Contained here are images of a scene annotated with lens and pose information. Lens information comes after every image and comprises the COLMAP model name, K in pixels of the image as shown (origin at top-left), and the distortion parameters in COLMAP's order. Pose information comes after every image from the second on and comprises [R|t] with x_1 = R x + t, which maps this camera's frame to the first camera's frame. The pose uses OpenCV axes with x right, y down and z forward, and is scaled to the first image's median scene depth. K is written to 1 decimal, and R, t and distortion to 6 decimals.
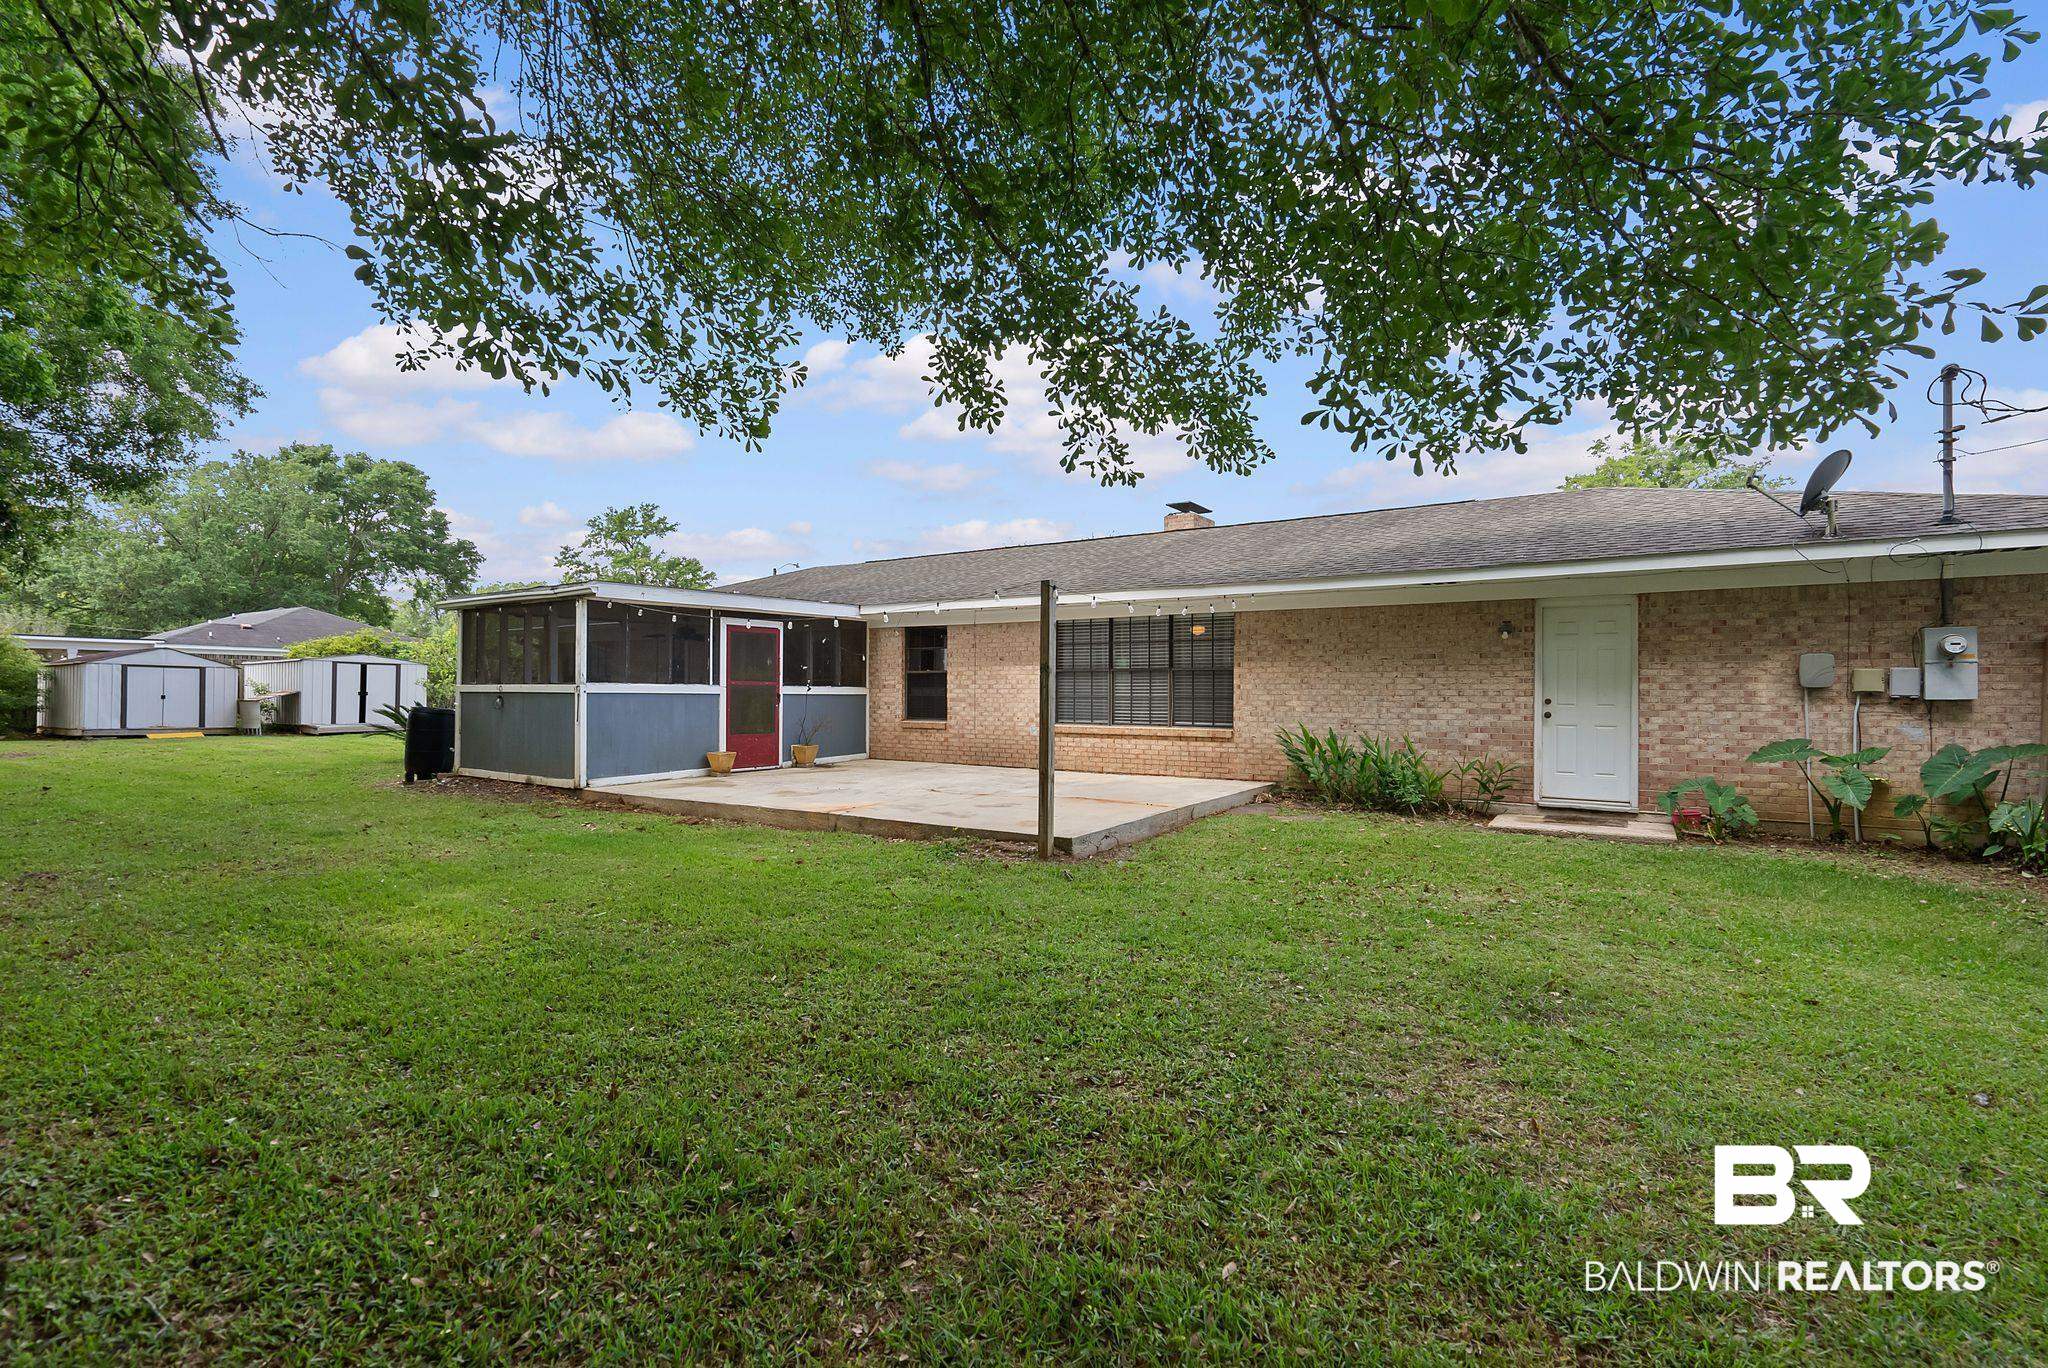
lens RADIAL K [[931.8, 0, 1024.6], [0, 931.8, 701.3], [0, 0, 1]] dist [-0.004801, 0.000189]
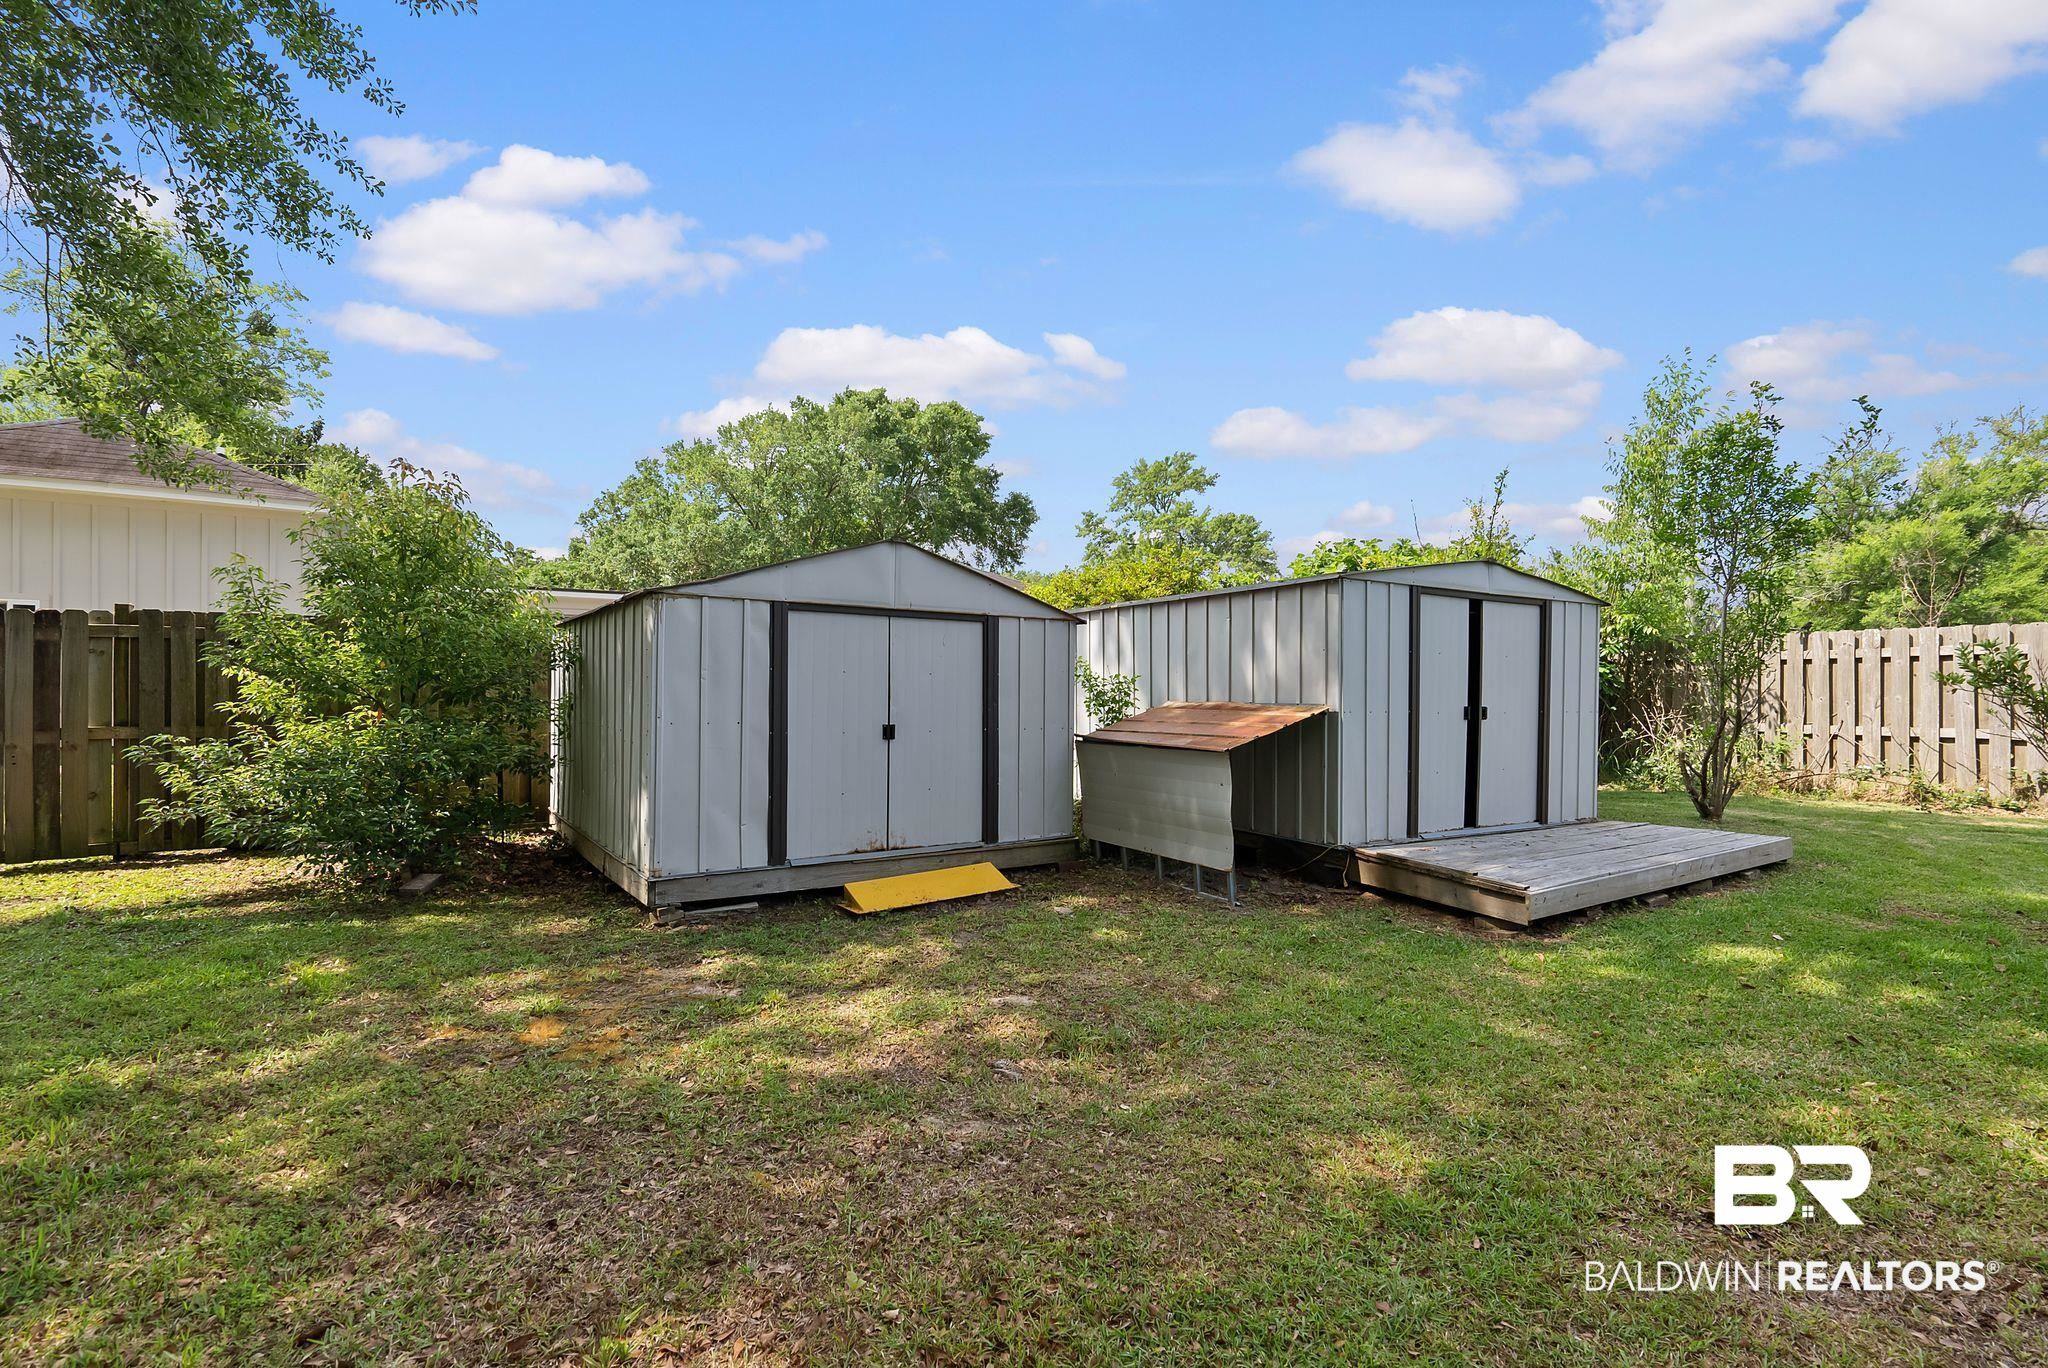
lens RADIAL K [[931.8, 0, 1024.6], [0, 931.8, 701.3], [0, 0, 1]] dist [-0.004801, 0.000189]
pose [[0.913989, 0.004868, -0.405710, -0.302152], [-0.000438, 0.999939, 0.011013, -0.006059], [0.405739, -0.009888, 0.913936, 0.298560]]
